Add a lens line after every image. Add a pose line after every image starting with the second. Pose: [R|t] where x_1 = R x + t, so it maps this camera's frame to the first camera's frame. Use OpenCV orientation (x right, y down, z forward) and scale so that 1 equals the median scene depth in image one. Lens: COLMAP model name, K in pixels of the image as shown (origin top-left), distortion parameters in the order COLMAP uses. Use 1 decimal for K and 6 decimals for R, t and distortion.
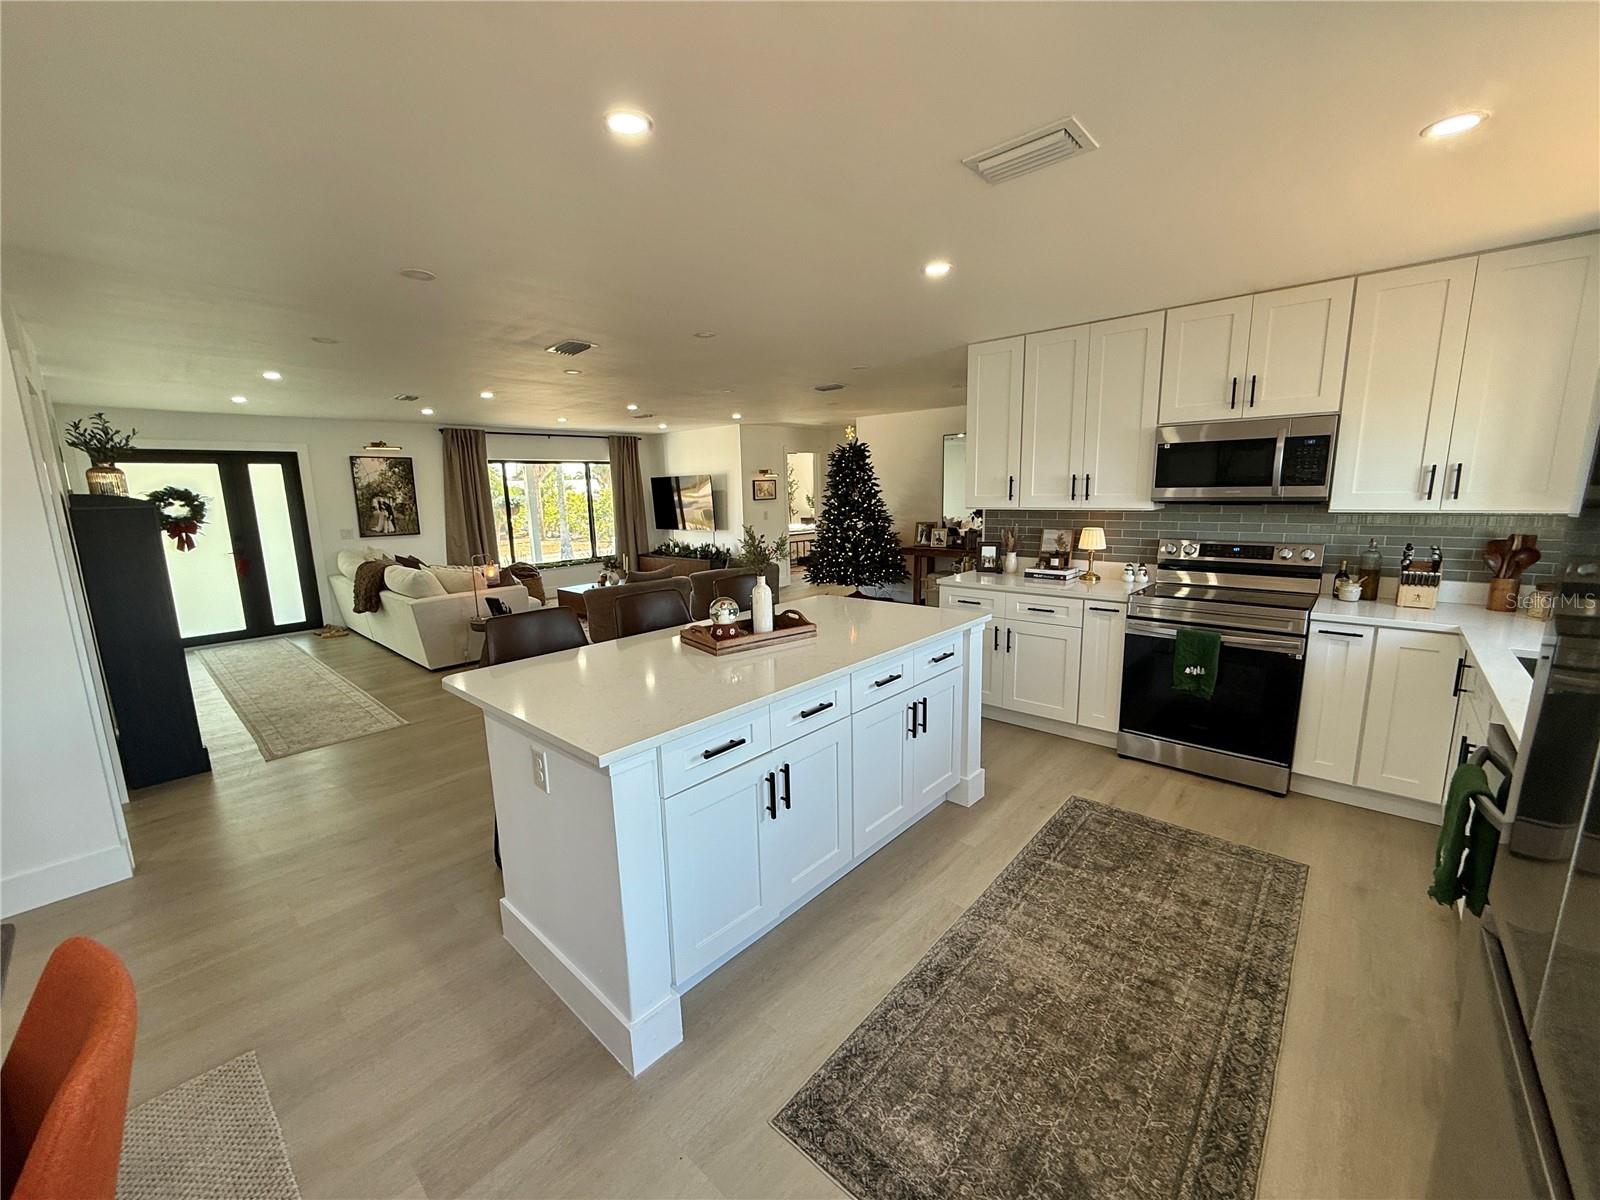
lens RADIAL K [[634.8, 0, 795.4], [0, 634.8, 596.9], [0, 0, 1]] dist [-0.000403, 0.000138]
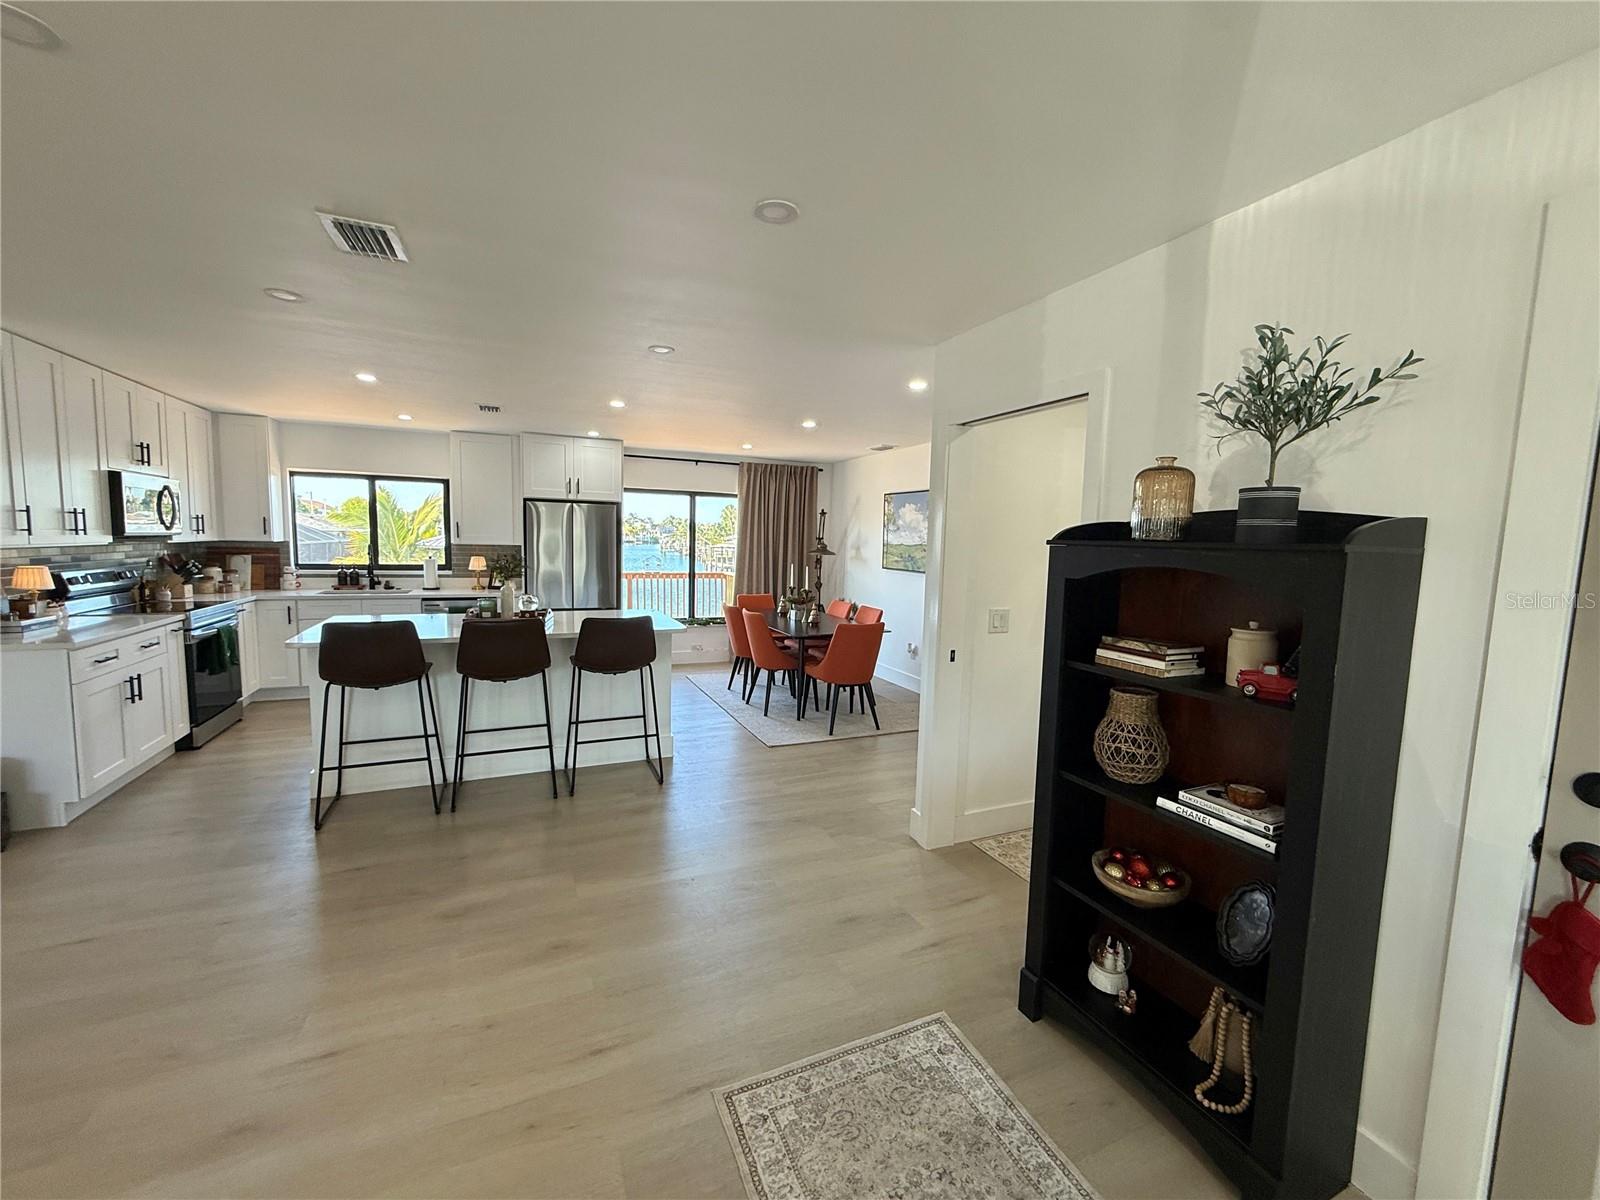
lens RADIAL K [[634.8, 0, 796.8], [0, 634.8, 595.7], [0, 0, 1]] dist [-0.000403, 0.000138]
pose [[-0.913793, -0.035761, 0.404603, -0.540617], [0.067337, 0.968996, 0.237724, -0.128348], [-0.400560, 0.244475, -0.883054, 0.843280]]
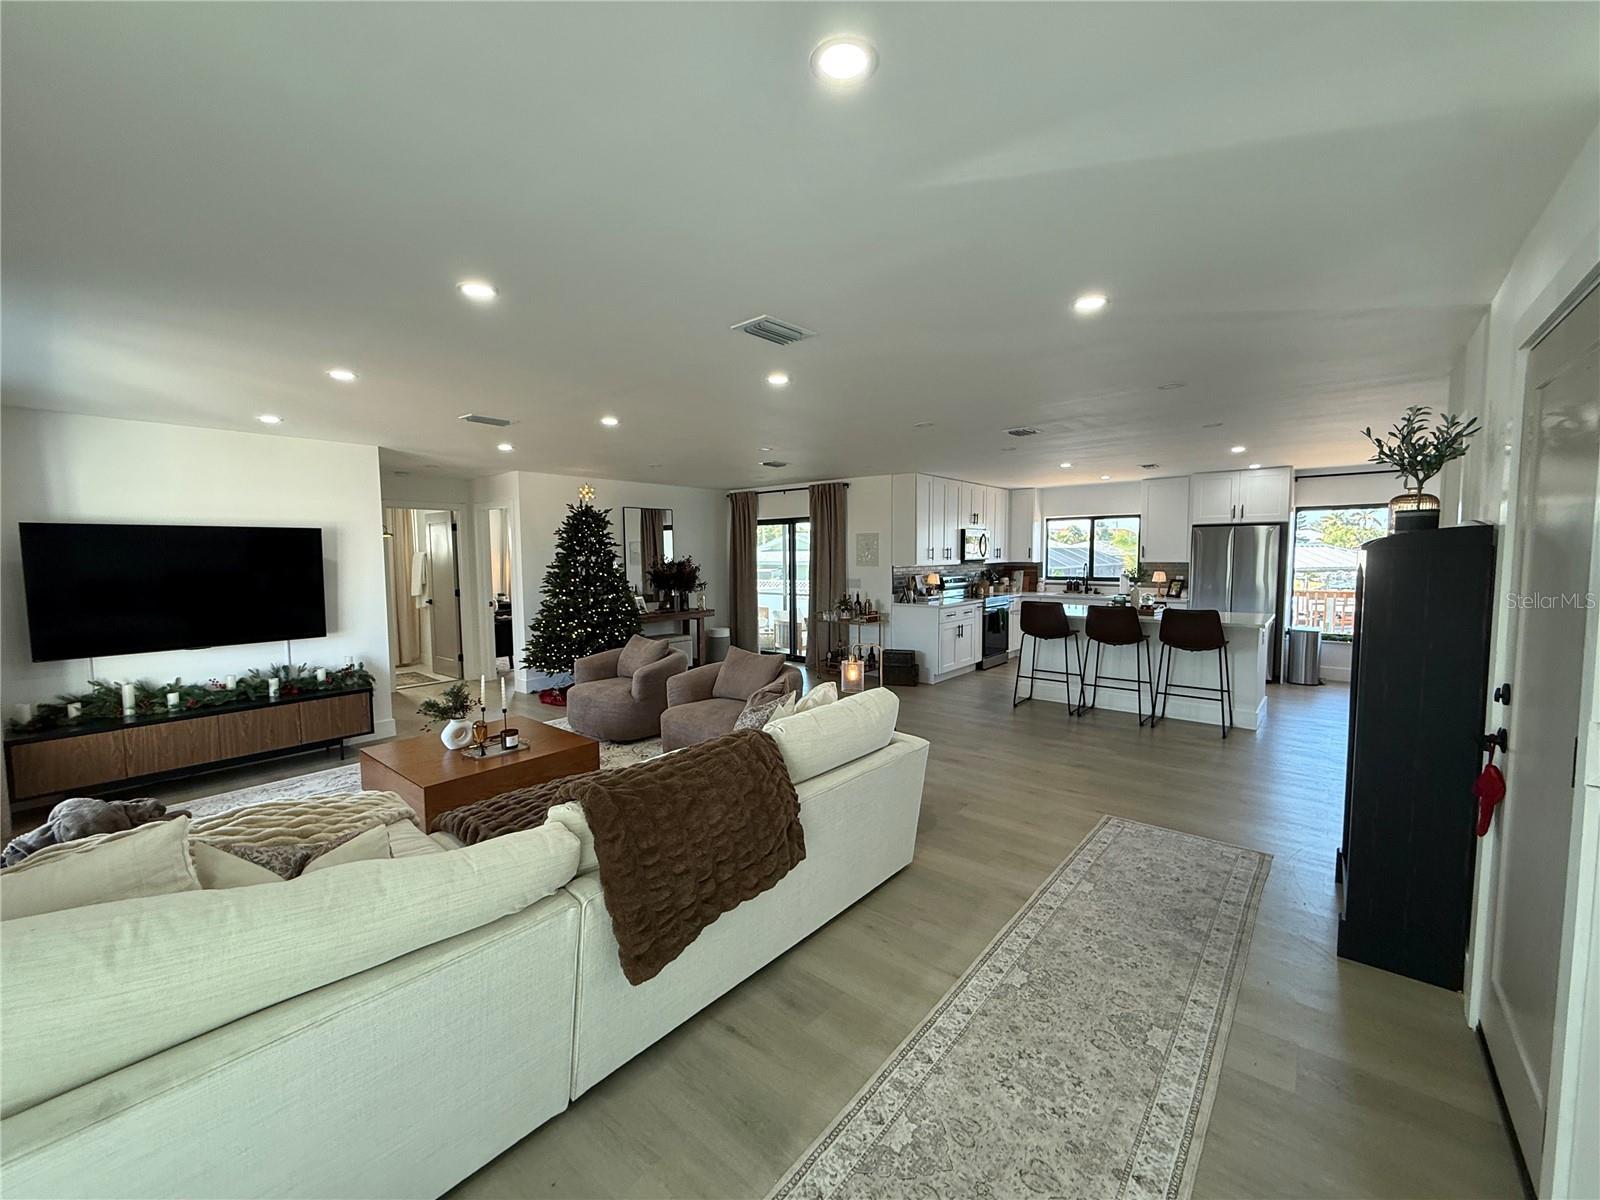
lens RADIAL K [[634.8, 0, 796.0], [0, 634.8, 597.5], [0, 0, 1]] dist [-0.000403, 0.000138]
pose [[-0.030481, -0.045071, 0.998519, -0.953353], [0.181754, 0.982078, 0.049877, -0.133033], [-0.982871, 0.183005, -0.021743, 0.919251]]
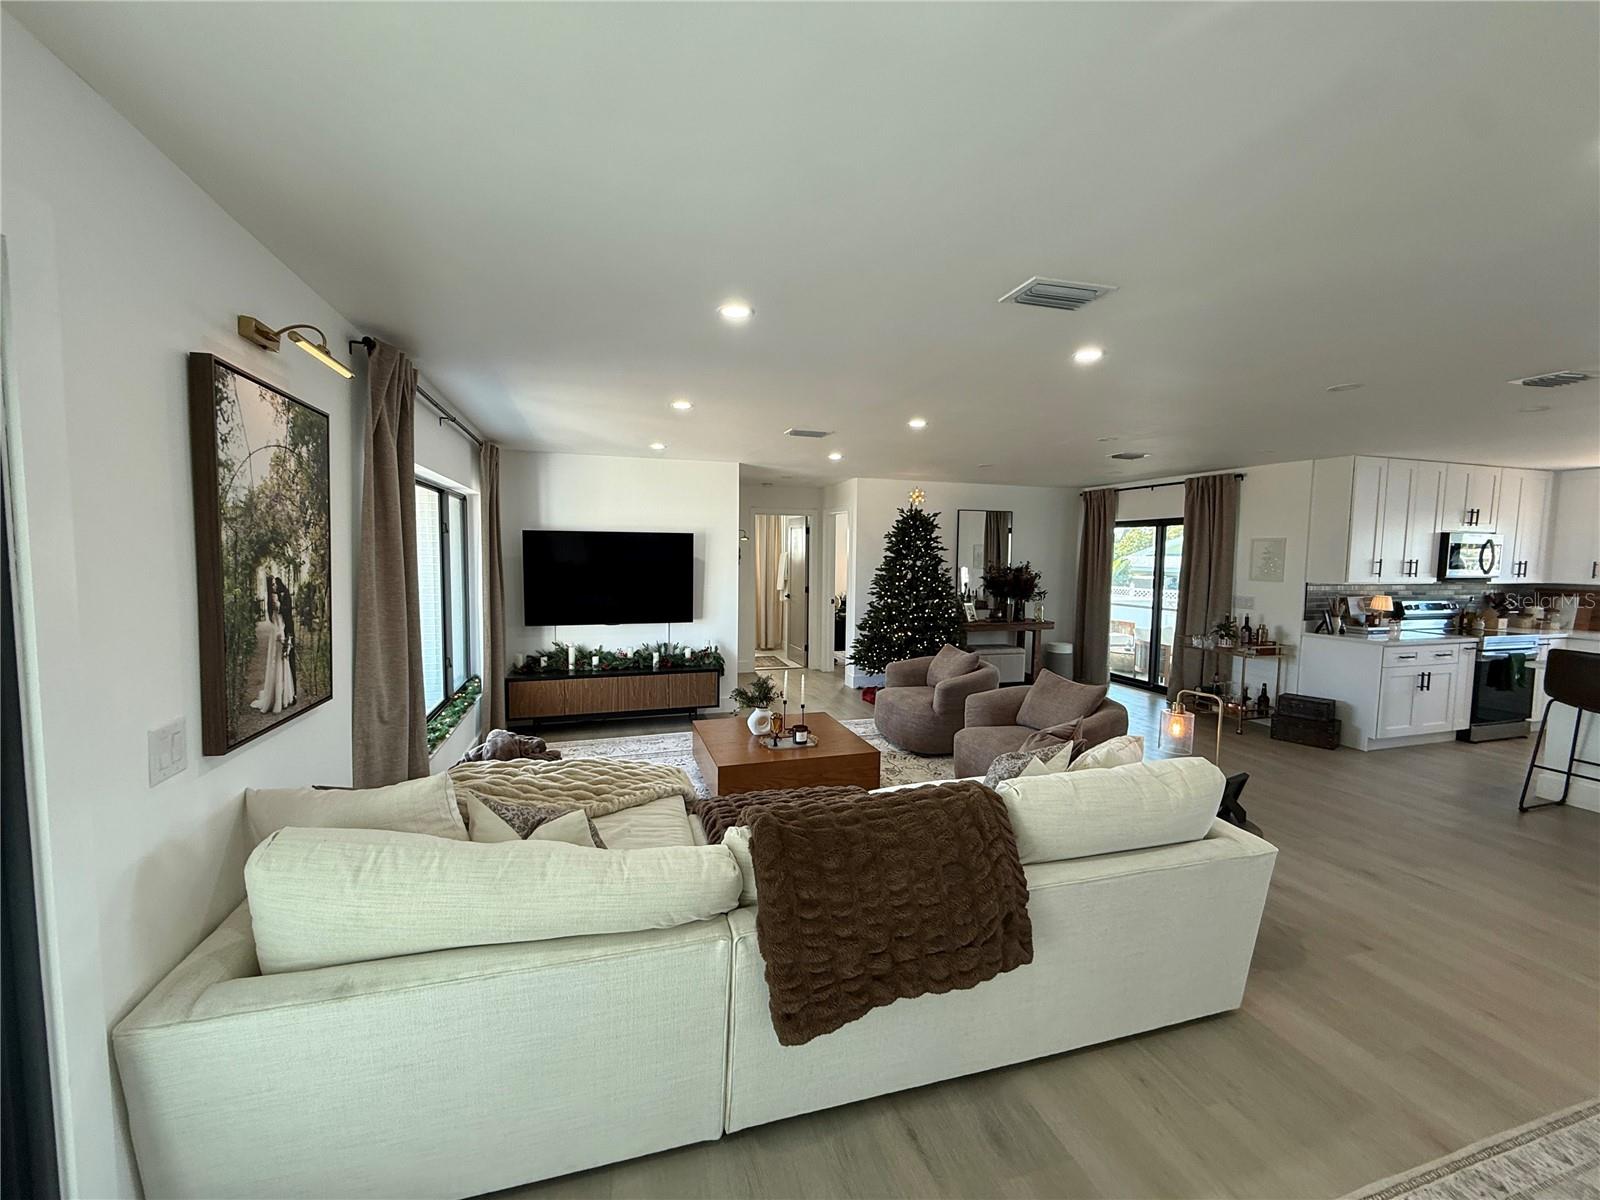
lens RADIAL K [[634.8, 0, 795.6], [0, 634.8, 598.2], [0, 0, 1]] dist [-0.000403, 0.000138]
pose [[0.512929, -0.031225, 0.857863, -0.894326], [0.124696, 0.991449, -0.038470, -0.131977], [-0.849326, 0.126705, 0.512437, 0.859899]]
